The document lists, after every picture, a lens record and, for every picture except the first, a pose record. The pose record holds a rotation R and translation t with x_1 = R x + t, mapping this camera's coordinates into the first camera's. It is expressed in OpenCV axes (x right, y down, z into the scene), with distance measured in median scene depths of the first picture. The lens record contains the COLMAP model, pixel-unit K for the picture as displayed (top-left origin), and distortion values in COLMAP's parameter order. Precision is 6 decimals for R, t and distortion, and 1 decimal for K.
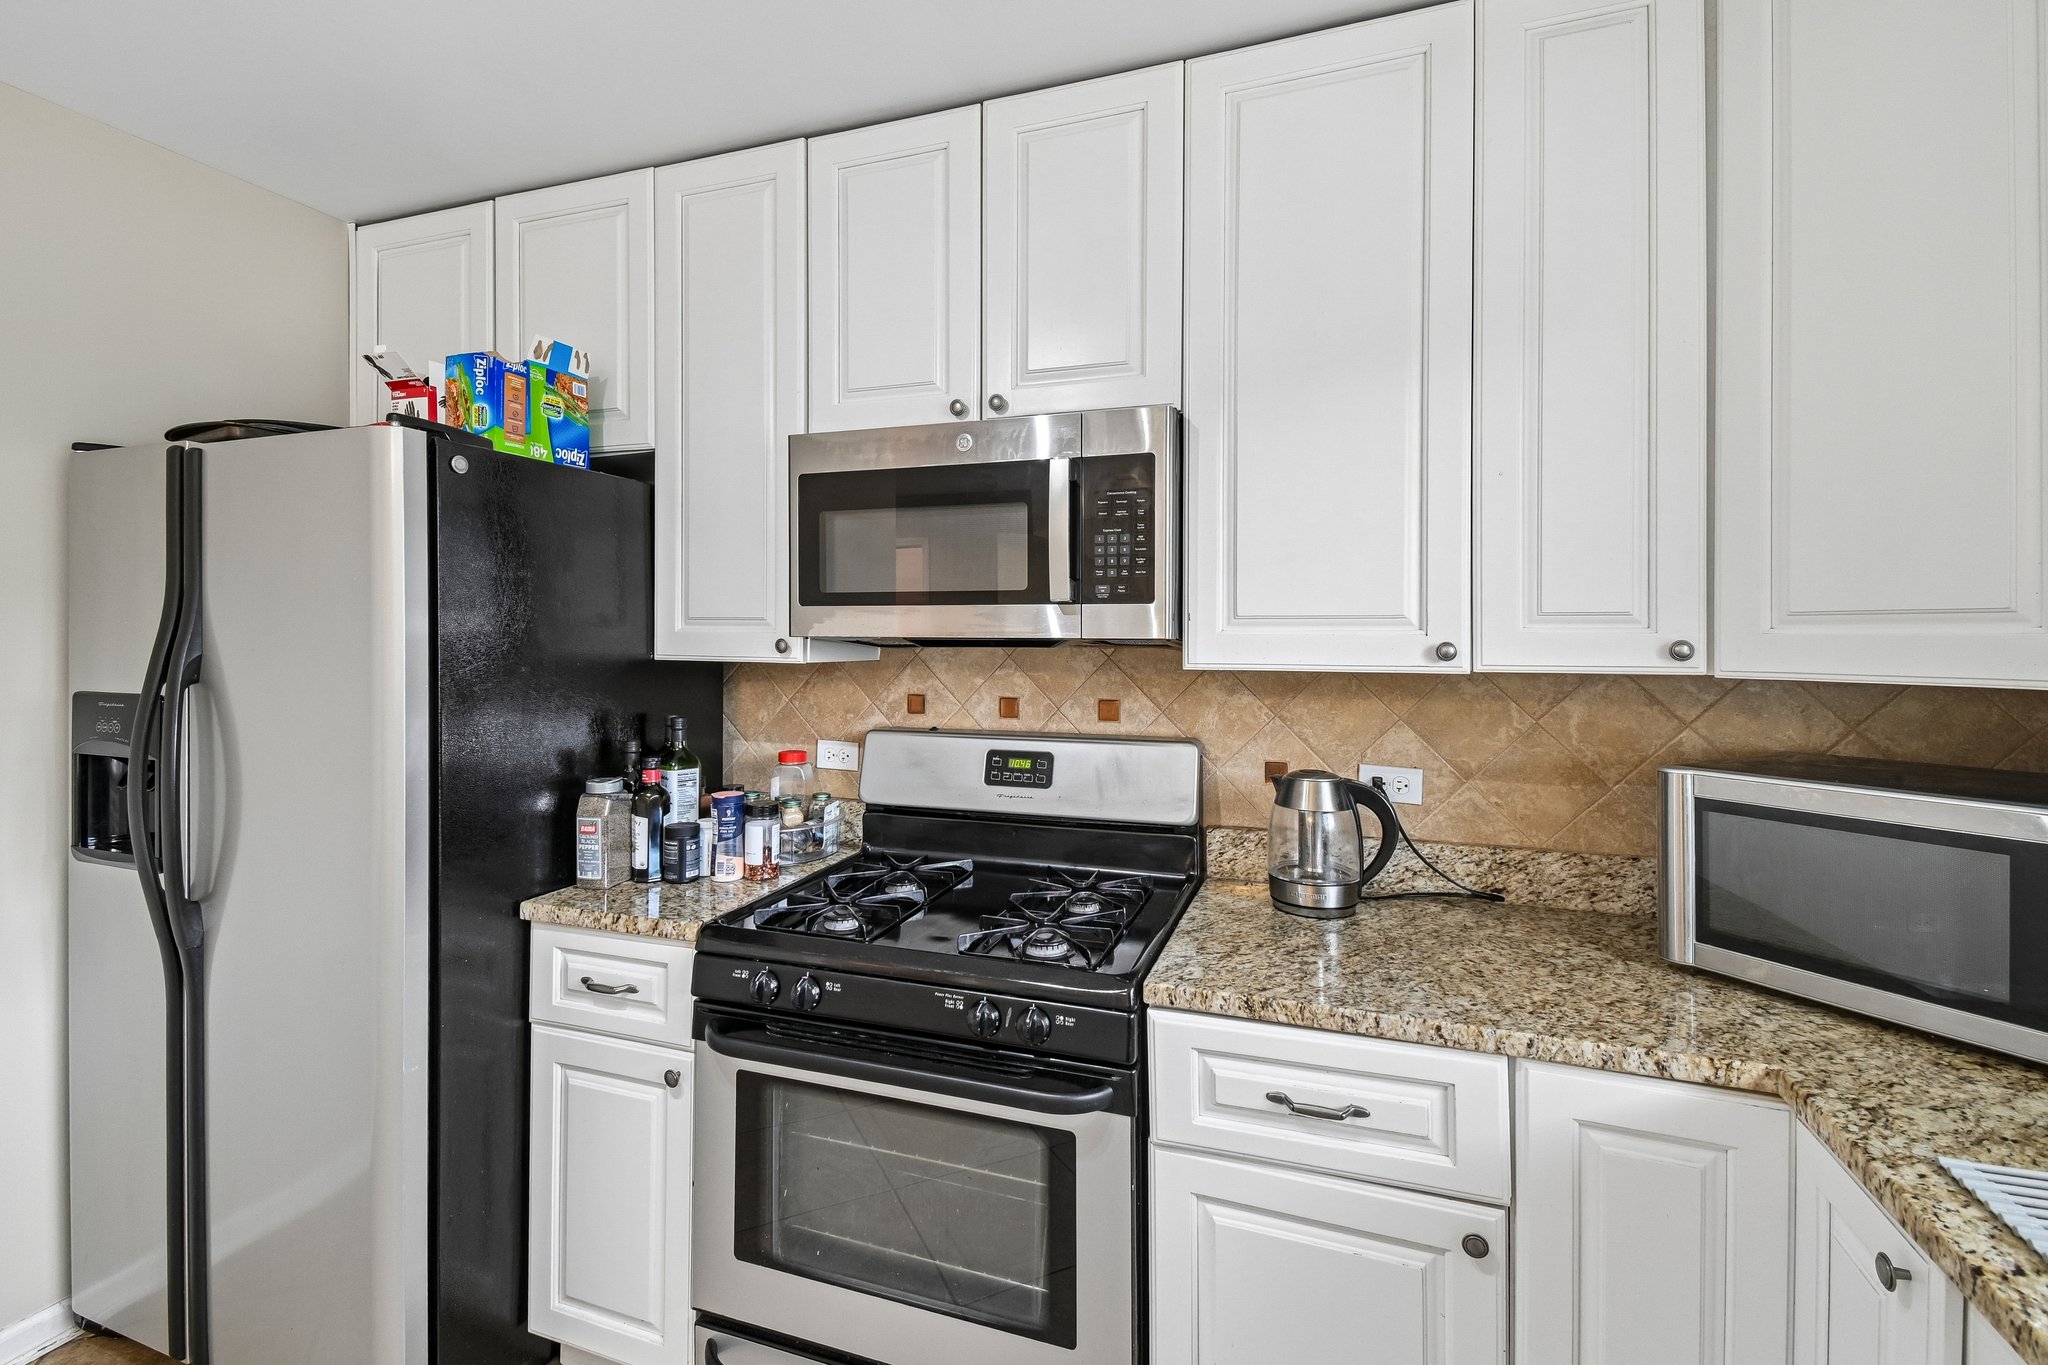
lens RADIAL K [[903.0, 0, 986.1], [0, 903.0, 640.0], [0, 0, 1]] dist [0.024351, -0.009117]
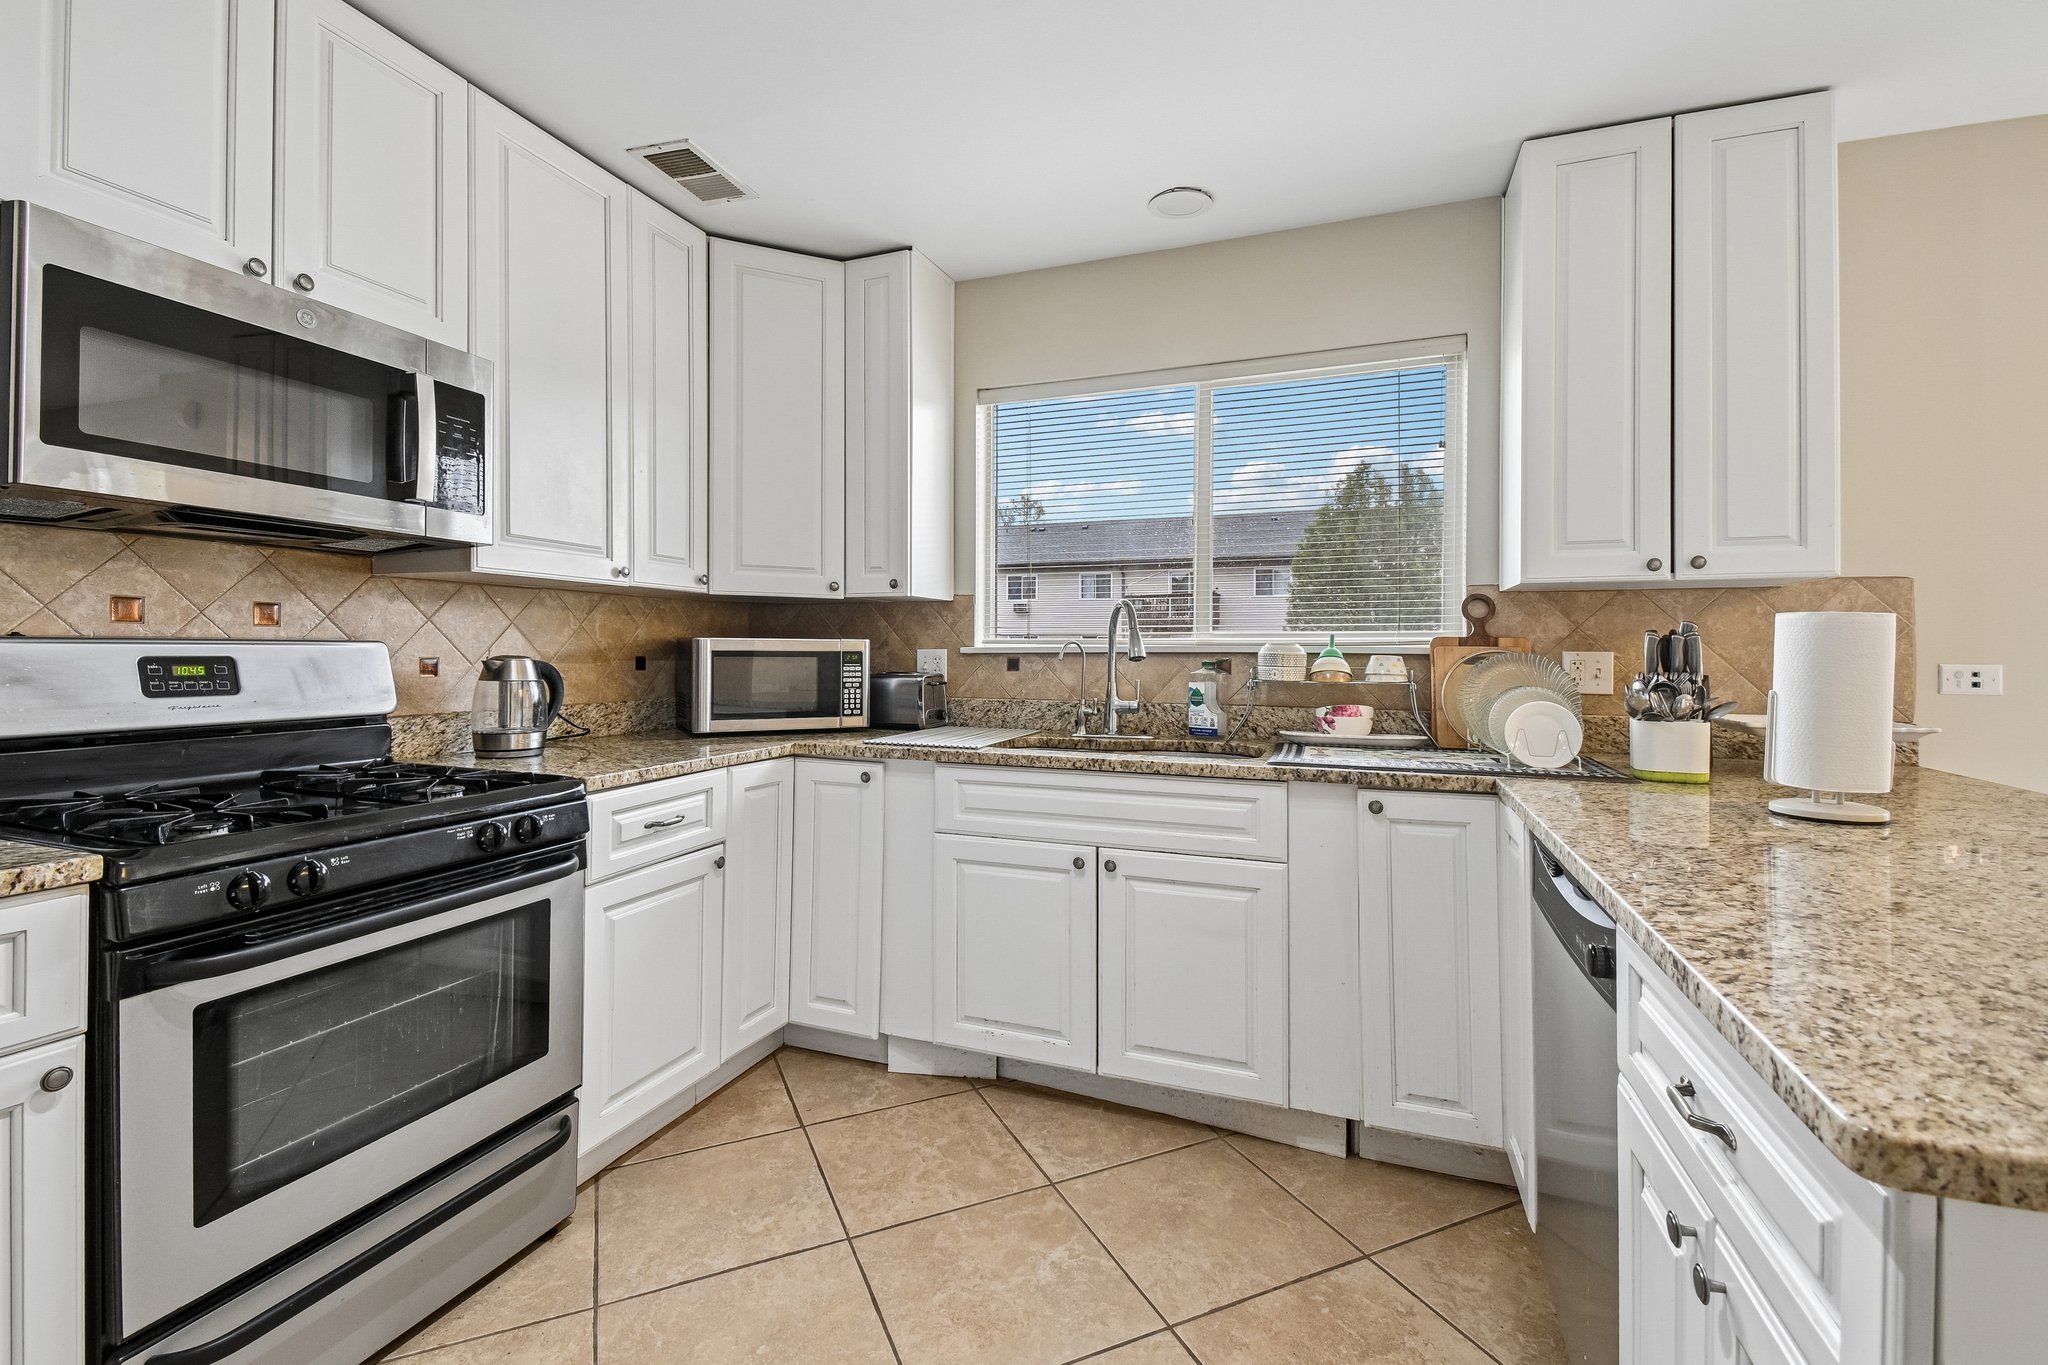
lens RADIAL K [[903.0, 0, 1038.3], [0, 903.0, 656.3], [0, 0, 1]] dist [0.024351, -0.009117]
pose [[-0.011921, -0.008837, 0.999890, -0.977013], [-0.011397, 0.999897, 0.008701, 0.120944], [-0.999864, -0.011292, -0.012020, 0.218039]]
